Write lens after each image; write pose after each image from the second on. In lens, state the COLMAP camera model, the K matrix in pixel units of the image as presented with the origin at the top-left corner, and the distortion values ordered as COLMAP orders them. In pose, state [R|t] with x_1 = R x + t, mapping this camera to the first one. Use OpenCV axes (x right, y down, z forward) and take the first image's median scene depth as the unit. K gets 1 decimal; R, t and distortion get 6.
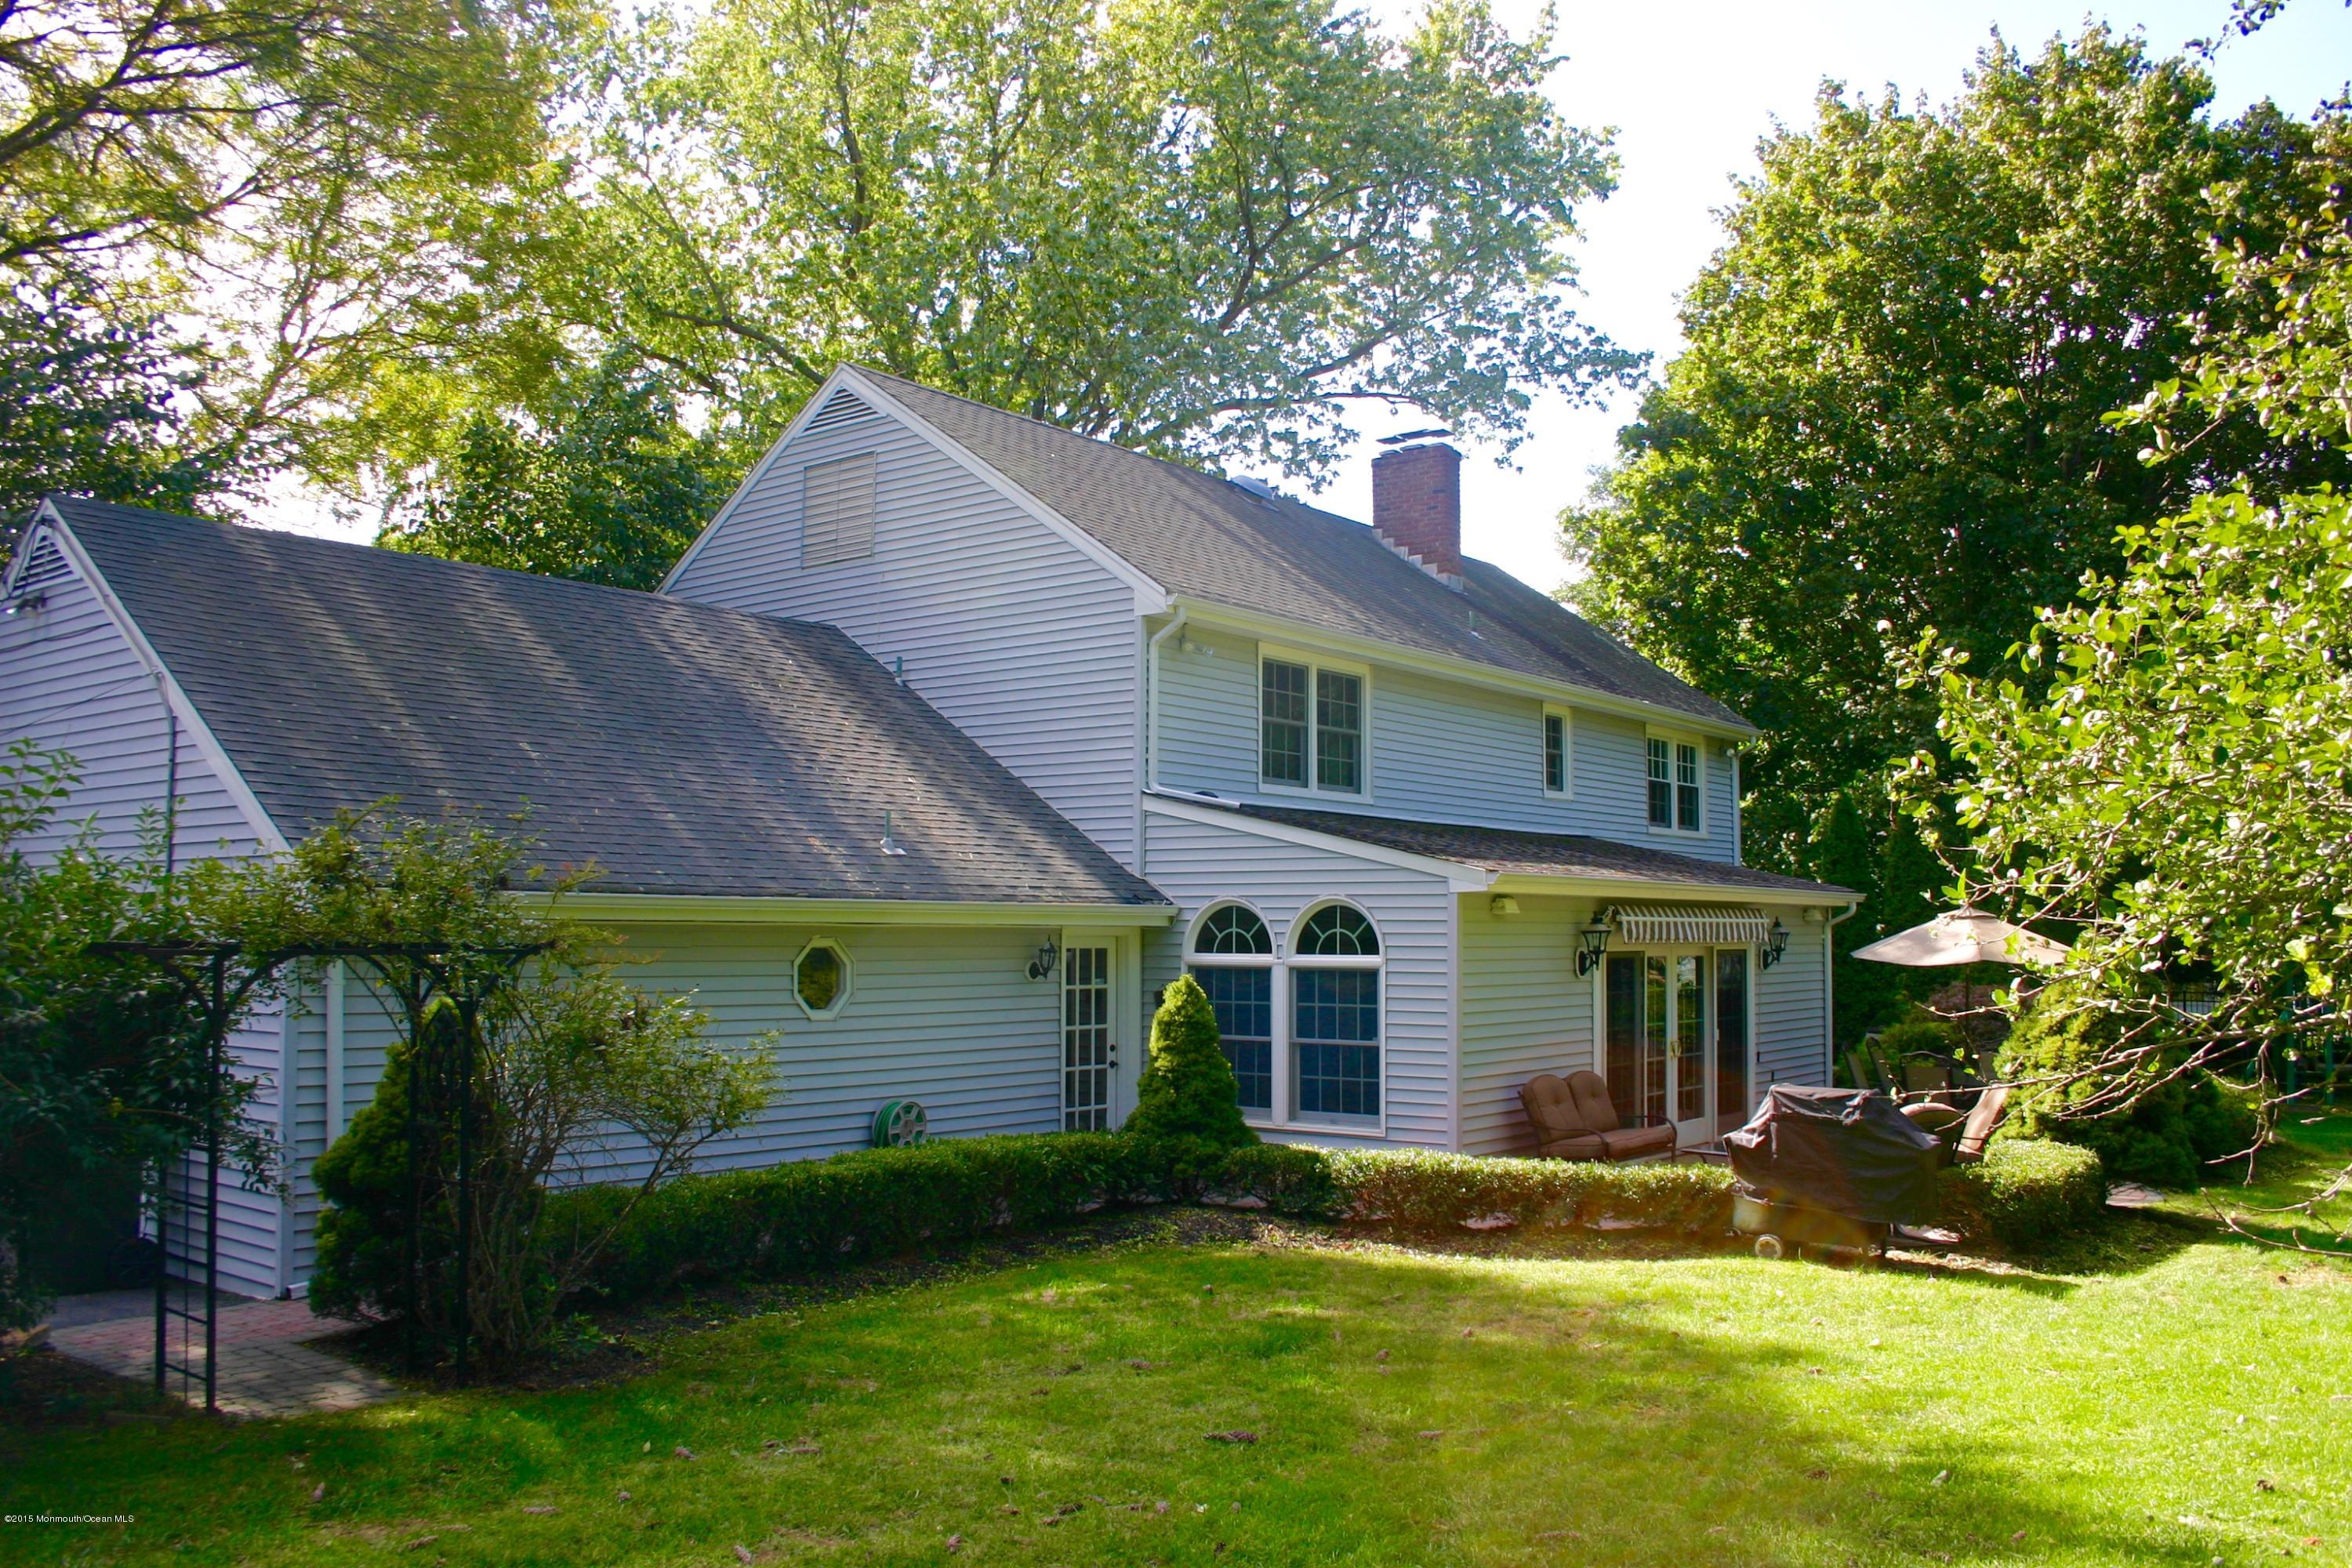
lens RADIAL K [[1941.7, 0, 1171.9], [0, 1941.7, 791.6], [0, 0, 1]] dist [-0.124267, 0.064214]
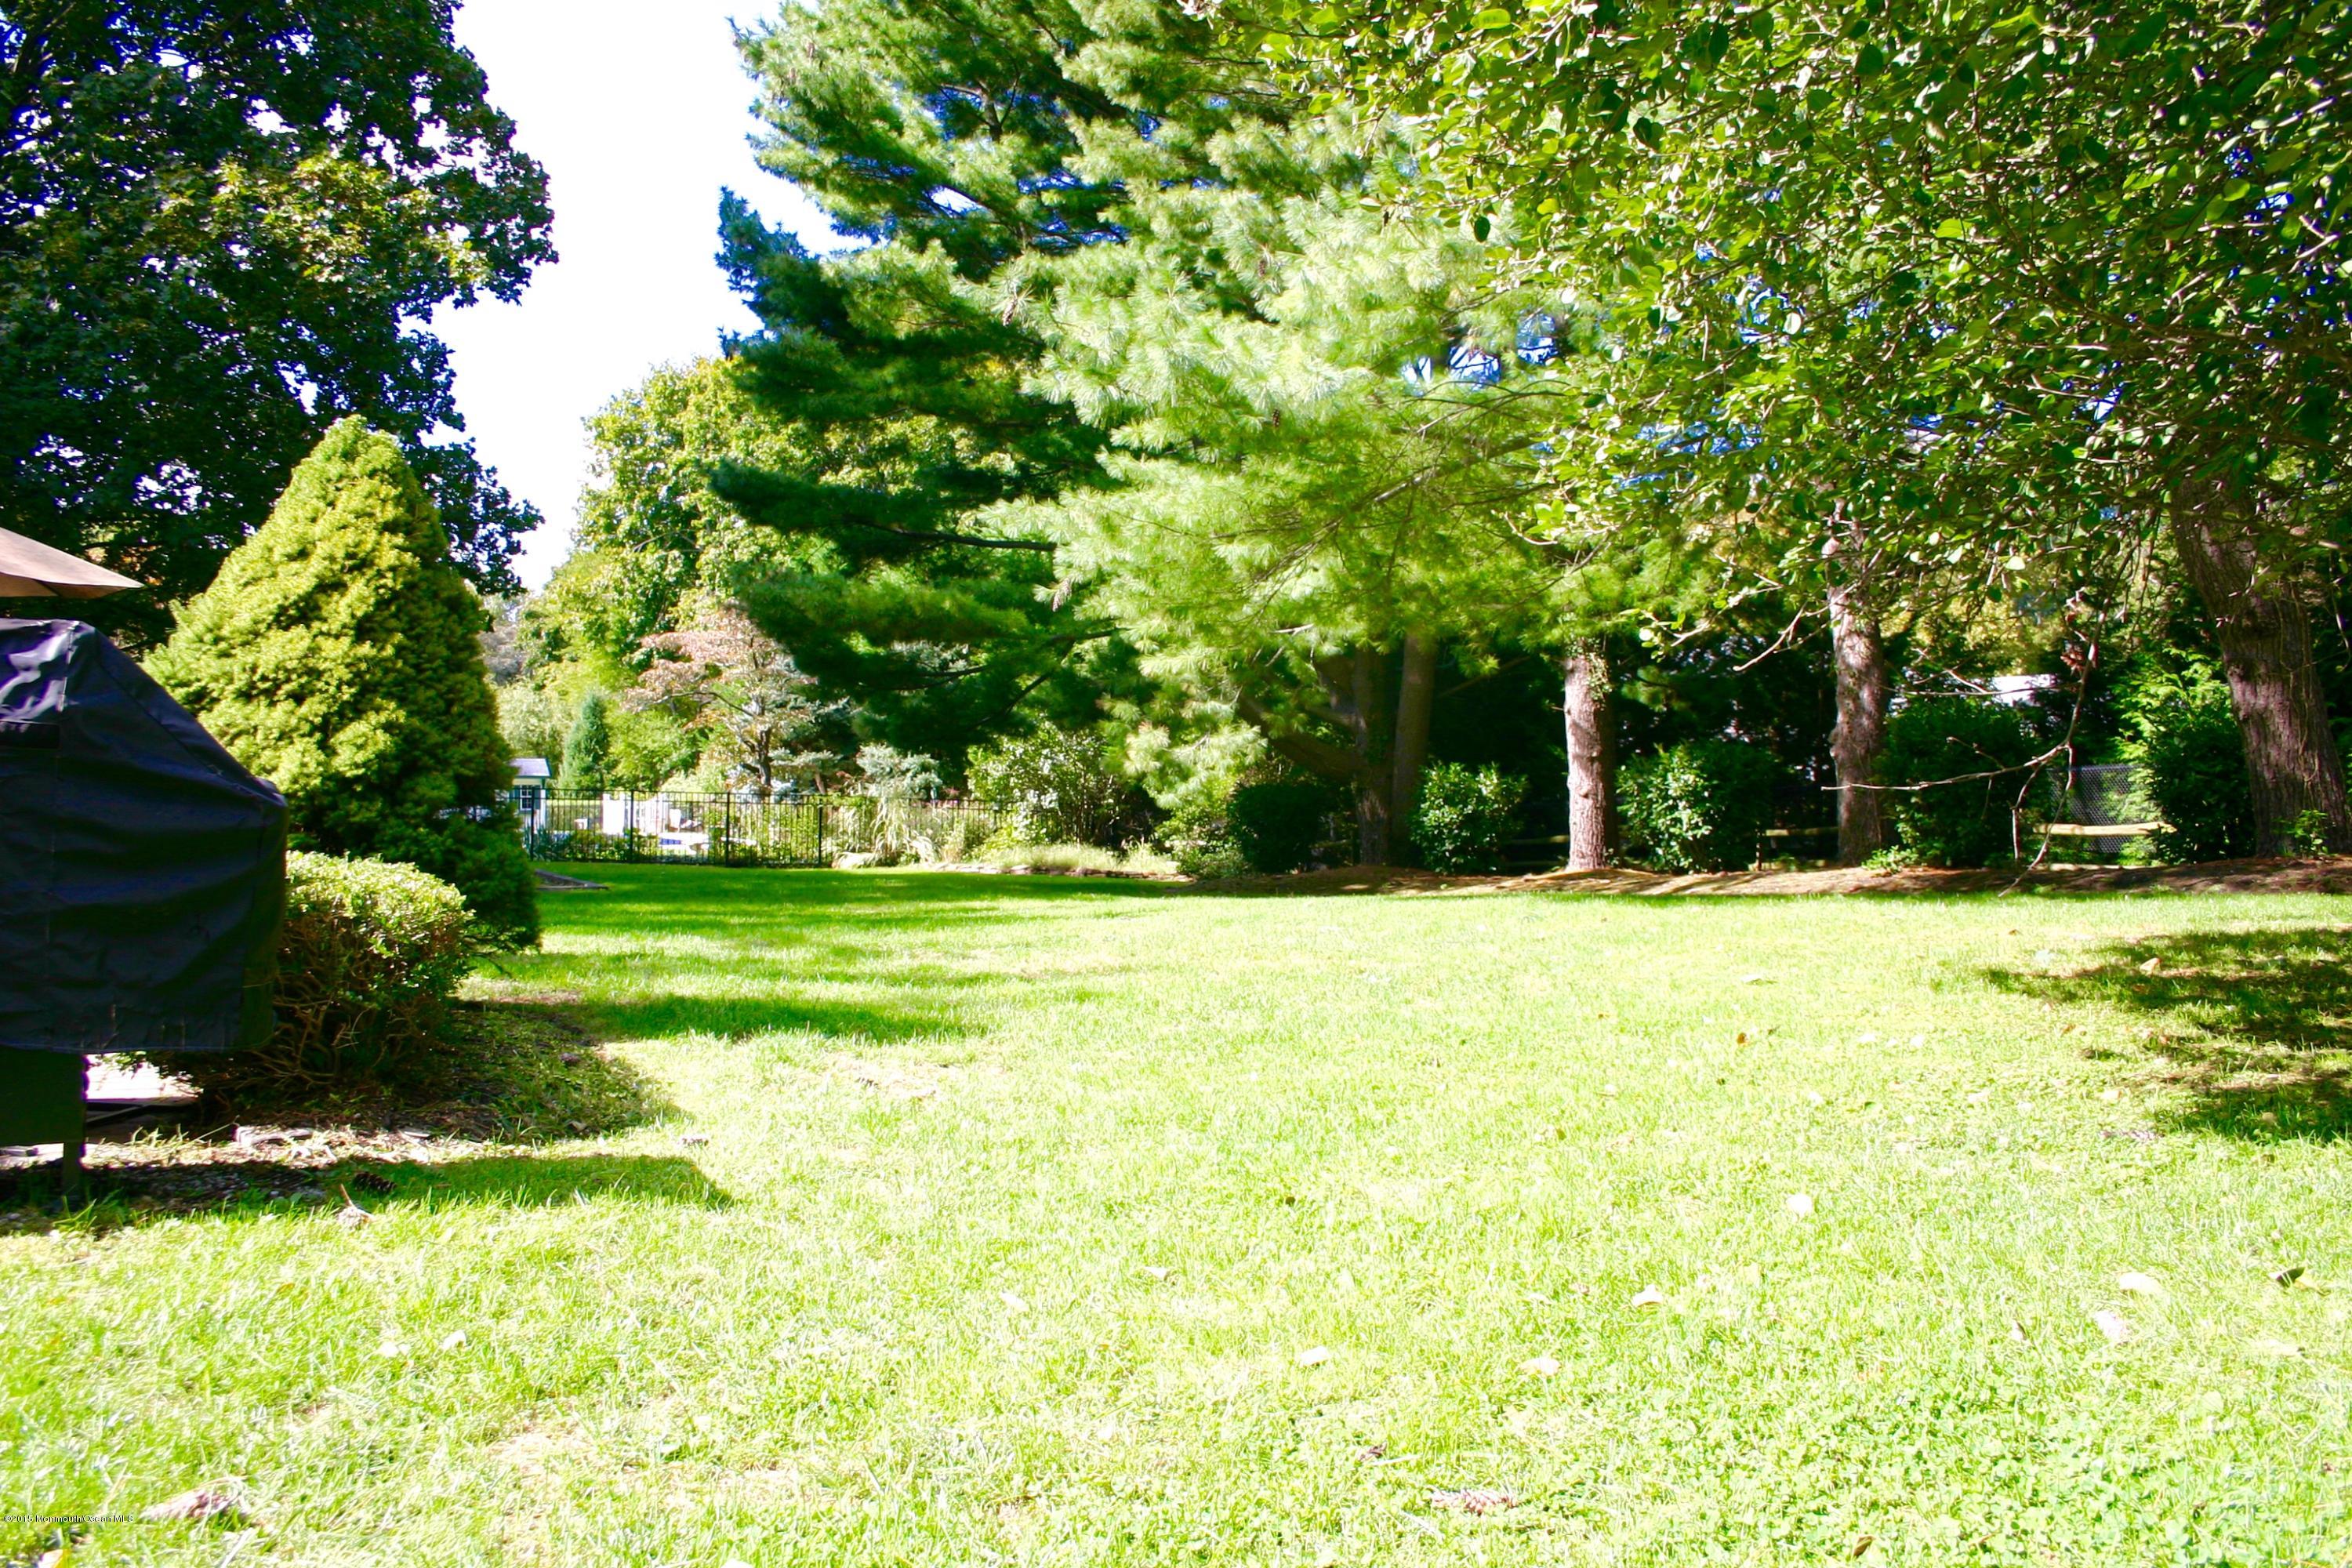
lens RADIAL K [[1941.7, 0, 1164.5], [0, 1941.7, 774.9], [0, 0, 1]] dist [-0.124267, 0.064214]
pose [[0.434270, 0.010595, 0.900720, 0.149652], [-0.077623, 0.996651, 0.025701, 0.137512], [-0.897432, -0.081078, 0.433639, 0.617183]]
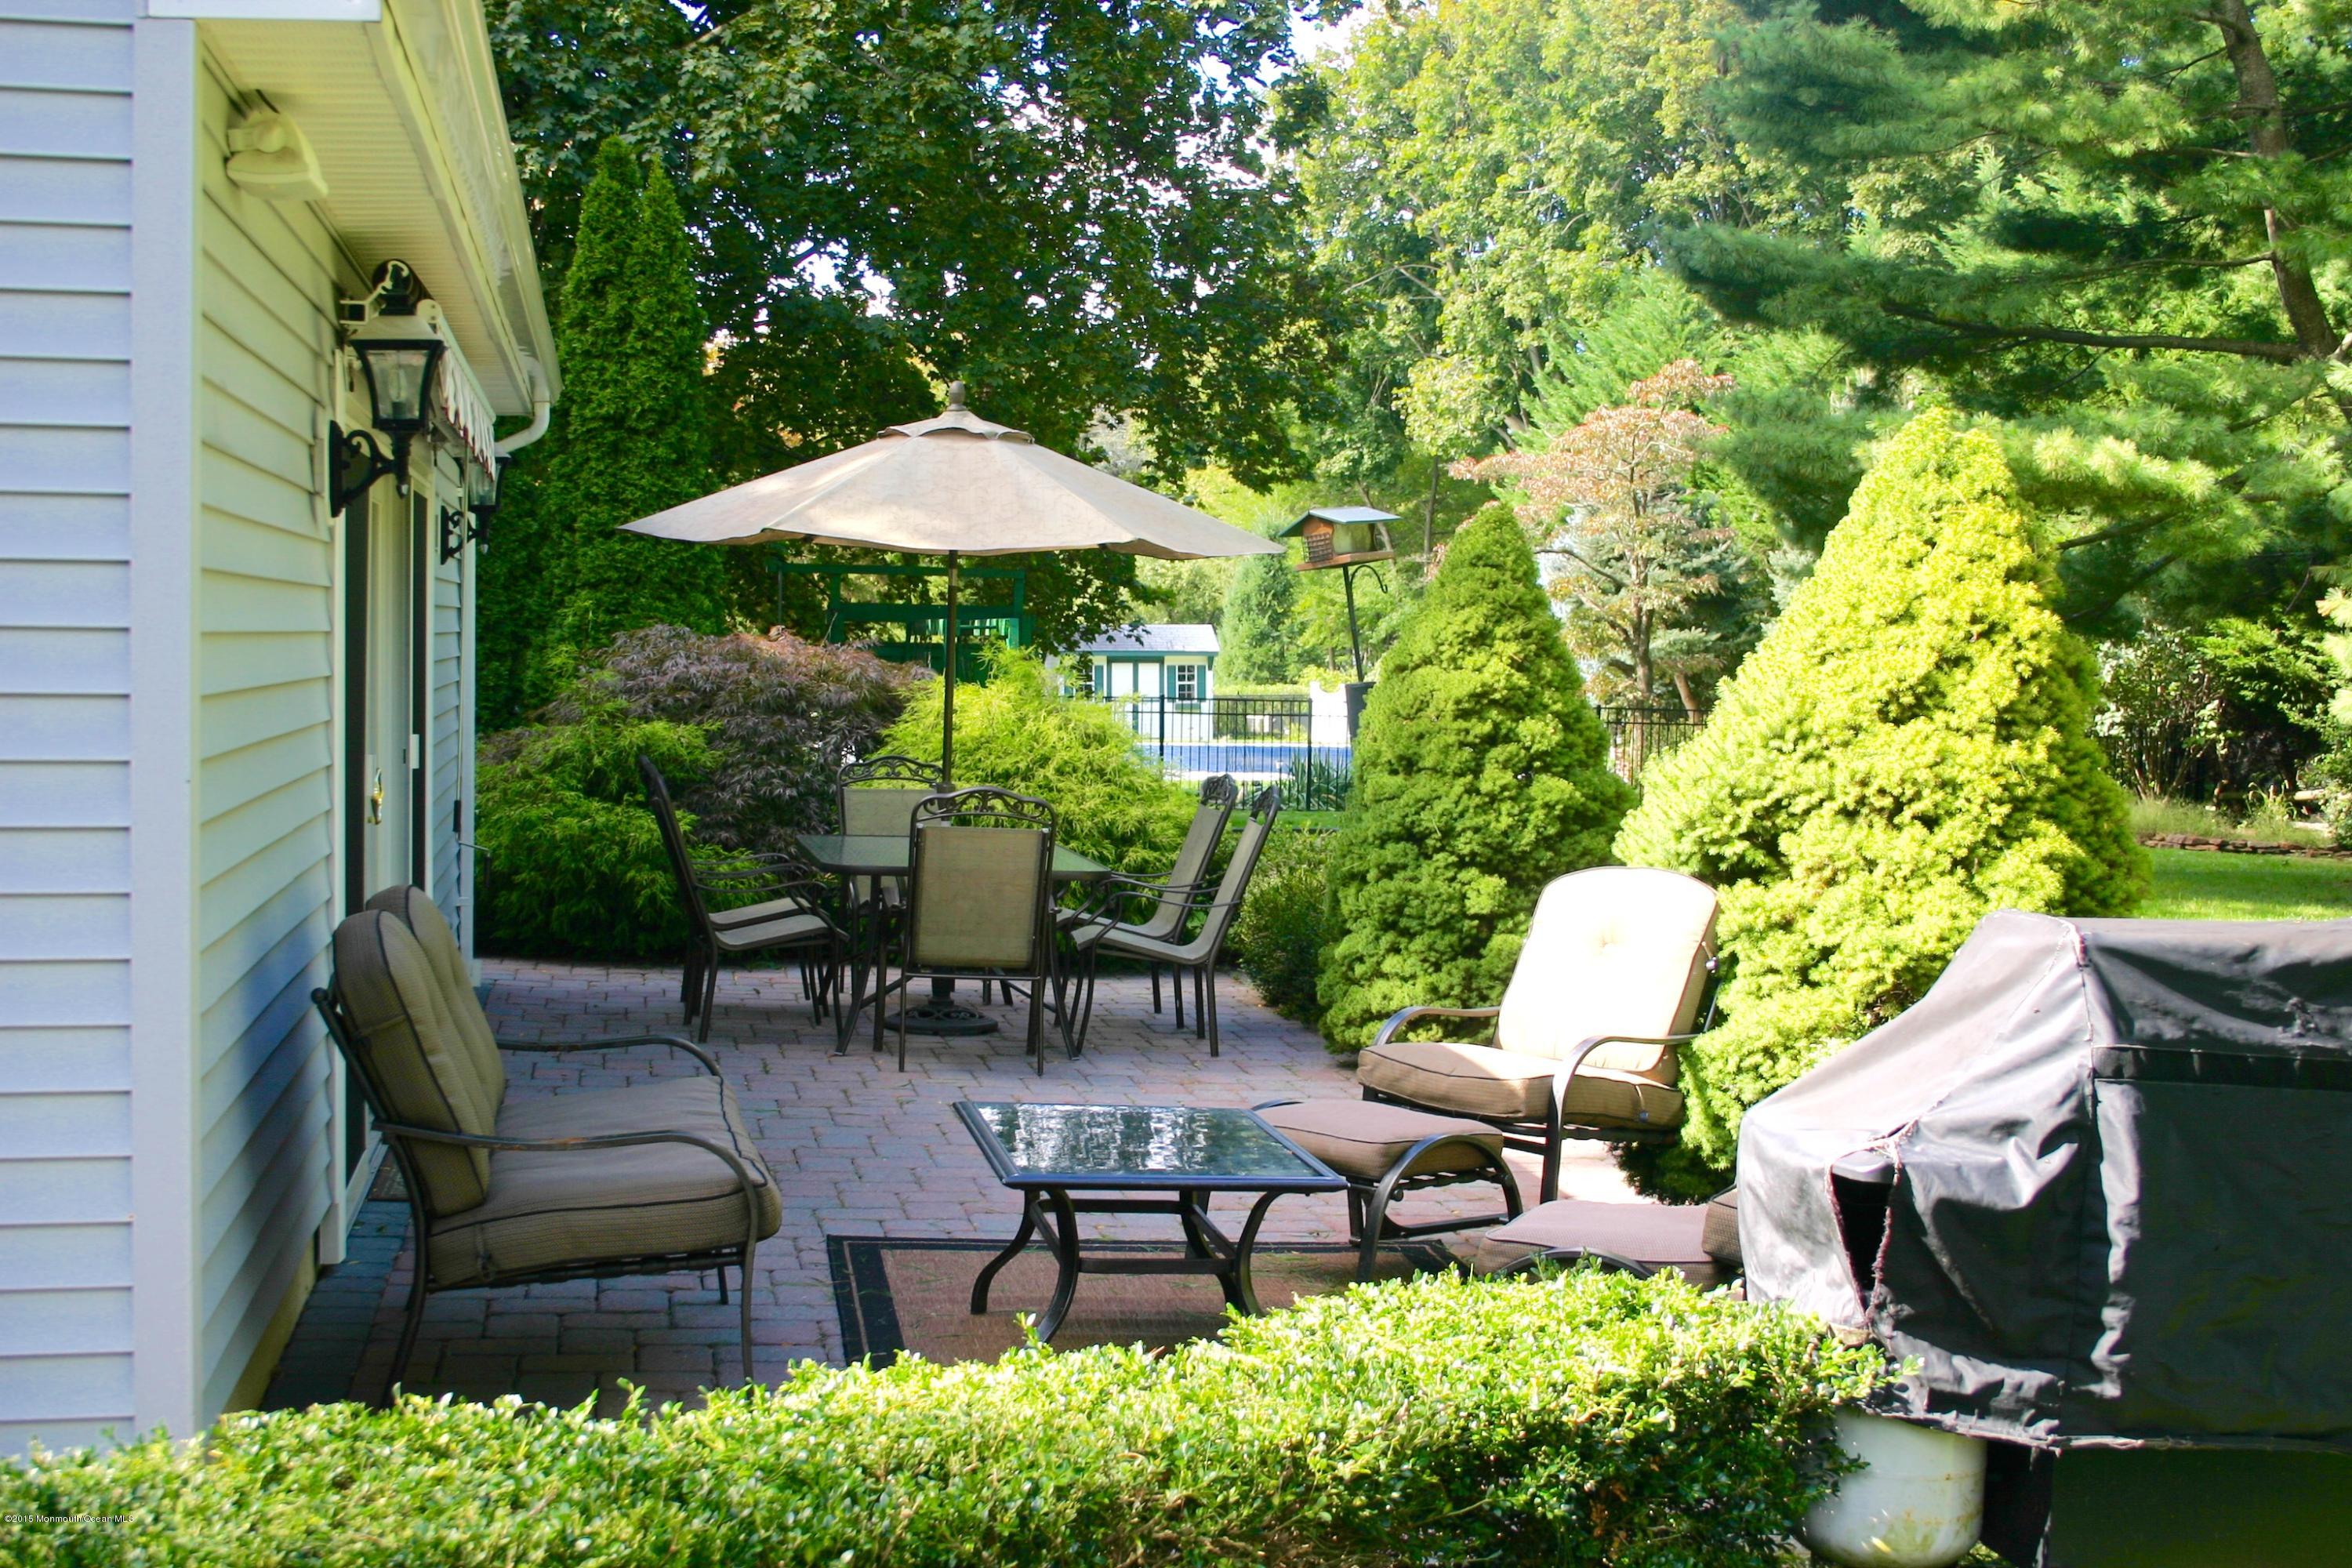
lens RADIAL K [[3097.7, 0, 1183.4], [0, 3097.7, 784.8], [0, 0, 1]] dist [-0.045340, 0.000000]
pose [[0.667901, -0.029114, 0.743681, -0.022834], [-0.067840, 0.992693, 0.099789, 0.095438], [-0.741152, -0.117101, 0.661045, 0.740357]]
